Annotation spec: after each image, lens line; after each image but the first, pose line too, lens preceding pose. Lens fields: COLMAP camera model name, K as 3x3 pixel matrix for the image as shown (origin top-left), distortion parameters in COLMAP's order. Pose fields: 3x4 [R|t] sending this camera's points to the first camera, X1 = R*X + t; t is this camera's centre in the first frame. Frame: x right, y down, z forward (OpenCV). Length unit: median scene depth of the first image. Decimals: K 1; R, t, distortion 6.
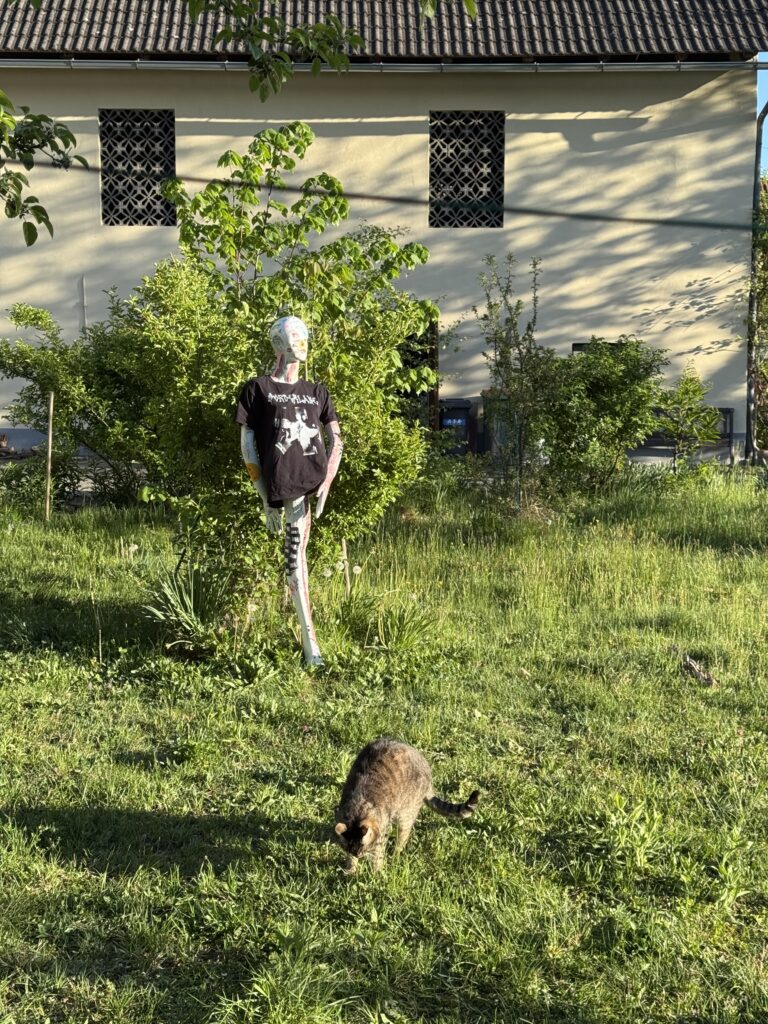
lens RADIAL K [[1440.2, 0, 380.7], [0, 1440.2, 510.3], [0, 0, 1]] dist [0.122662, 0.000000]
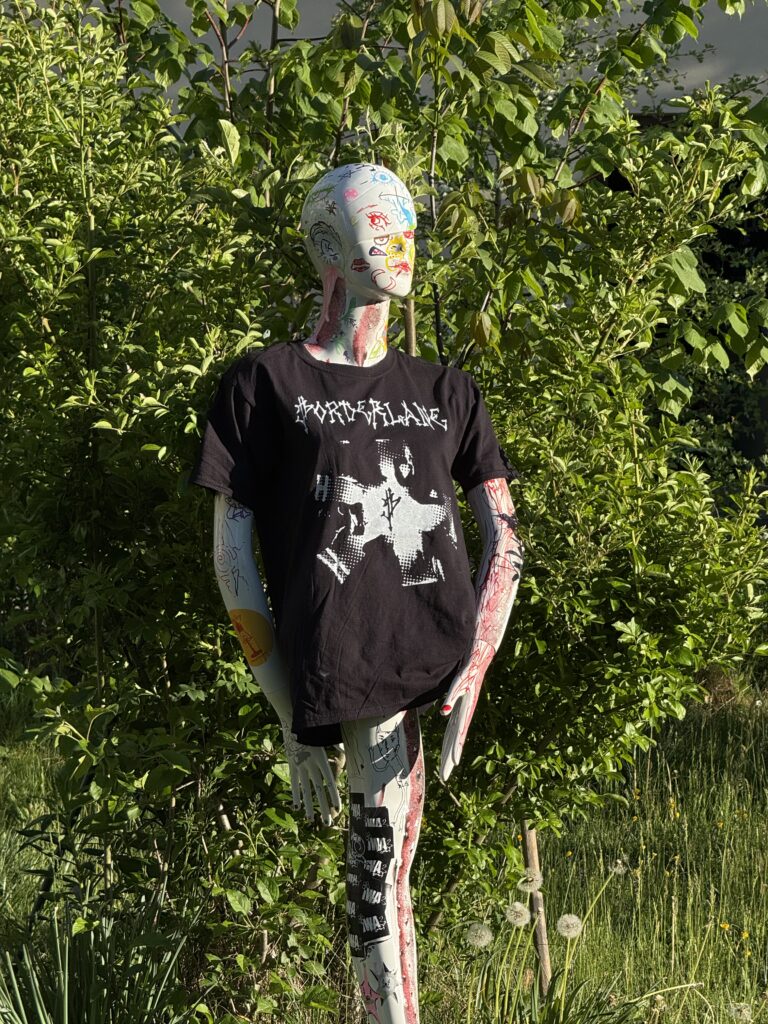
lens RADIAL K [[3595.7, 0, 384.9], [0, 3595.7, 511.6], [0, 0, 1]] dist [0.175859, 0.000000]
pose [[0.997316, -0.004334, -0.073088, 0.002147], [0.002526, 0.999689, -0.024809, -0.033620], [0.073173, 0.024557, 0.997017, 0.178193]]
